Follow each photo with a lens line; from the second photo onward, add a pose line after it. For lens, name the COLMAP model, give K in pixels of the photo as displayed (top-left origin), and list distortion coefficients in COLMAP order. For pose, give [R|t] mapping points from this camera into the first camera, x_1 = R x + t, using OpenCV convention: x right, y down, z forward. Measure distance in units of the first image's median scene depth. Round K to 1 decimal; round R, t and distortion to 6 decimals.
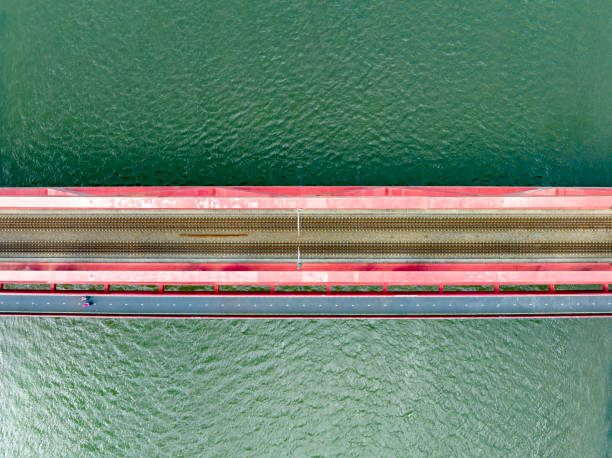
lens RADIAL K [[1371.5, 0, 306.0], [0, 1371.5, 229.0], [0, 0, 1]] dist [-0.128976, -0.266095]
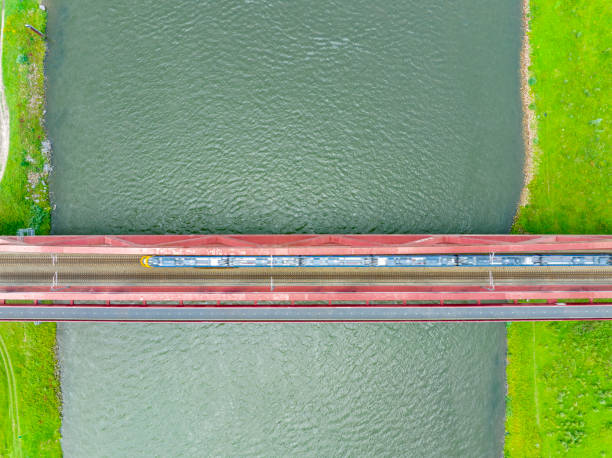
lens RADIAL K [[2515.7, 0, 306.0], [0, 2515.7, 229.0], [0, 0, 1]] dist [-0.304407, -1.803792]
pose [[0.999912, -0.003682, -0.012714, 0.067885], [0.003944, 0.999779, 0.020636, -0.096203], [0.012636, -0.020685, 0.999706, -1.787382]]
